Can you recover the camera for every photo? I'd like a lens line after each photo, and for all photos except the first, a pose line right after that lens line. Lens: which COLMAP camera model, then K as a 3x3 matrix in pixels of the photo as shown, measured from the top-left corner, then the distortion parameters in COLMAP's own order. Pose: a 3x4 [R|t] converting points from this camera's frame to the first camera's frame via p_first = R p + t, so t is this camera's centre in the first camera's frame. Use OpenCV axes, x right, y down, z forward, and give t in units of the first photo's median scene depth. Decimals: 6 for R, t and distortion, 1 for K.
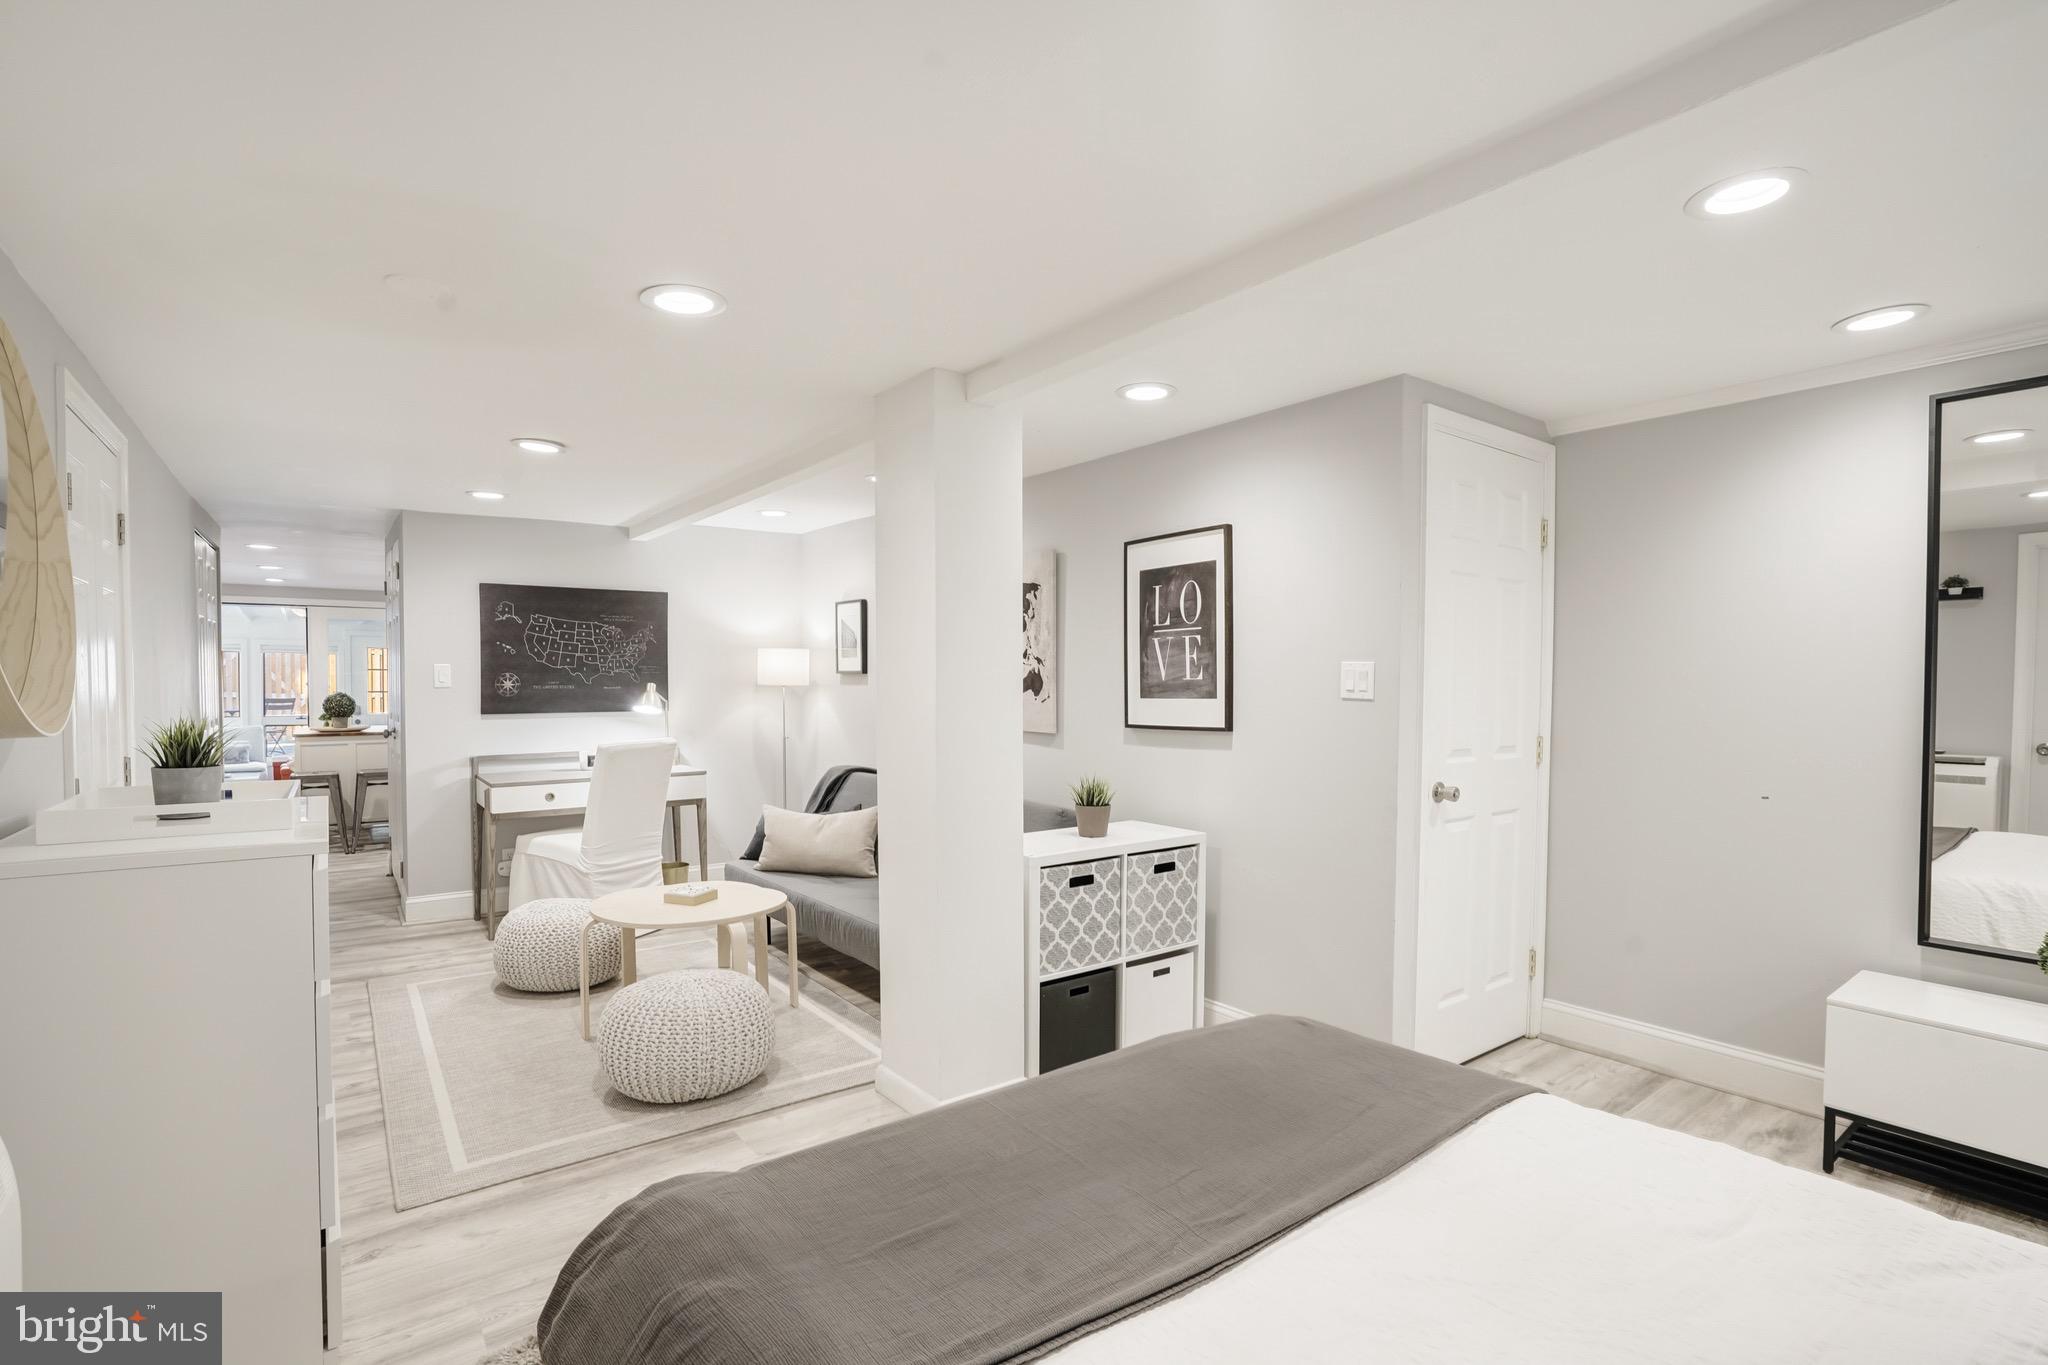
lens RADIAL K [[962.1, 0, 1009.9], [0, 962.1, 691.9], [0, 0, 1]] dist [-0.058635, 0.019053]
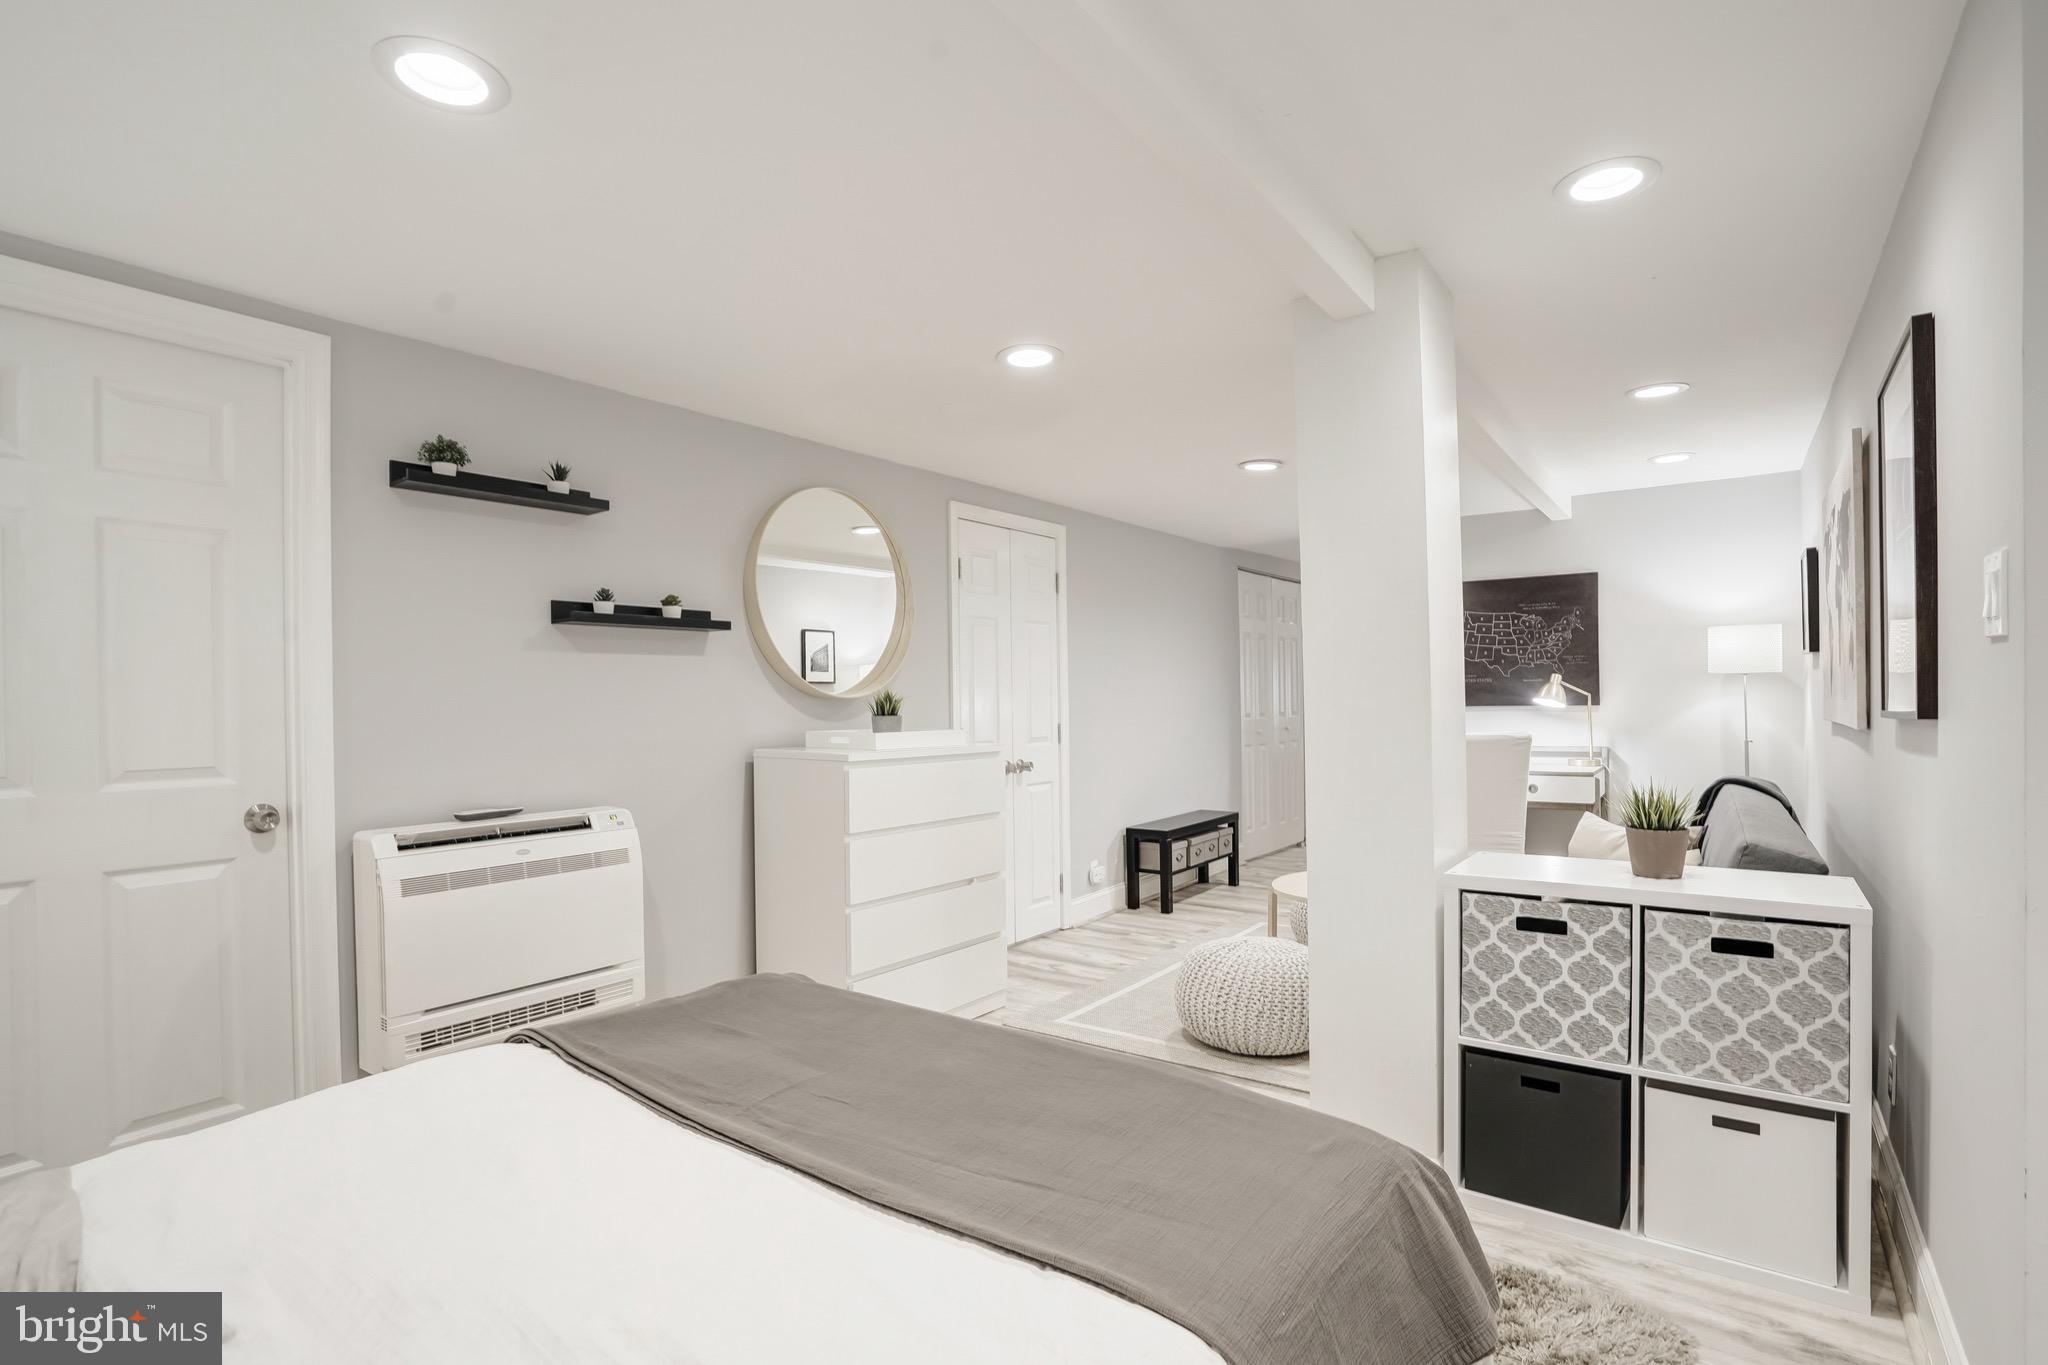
lens RADIAL K [[962.1, 0, 1009.9], [0, 962.1, 691.9], [0, 0, 1]] dist [-0.058635, 0.019053]
pose [[0.296044, -0.010643, -0.955115, 0.557549], [-0.003237, 0.999921, -0.012145, 0.034498], [0.955169, 0.006687, 0.295986, 0.392103]]
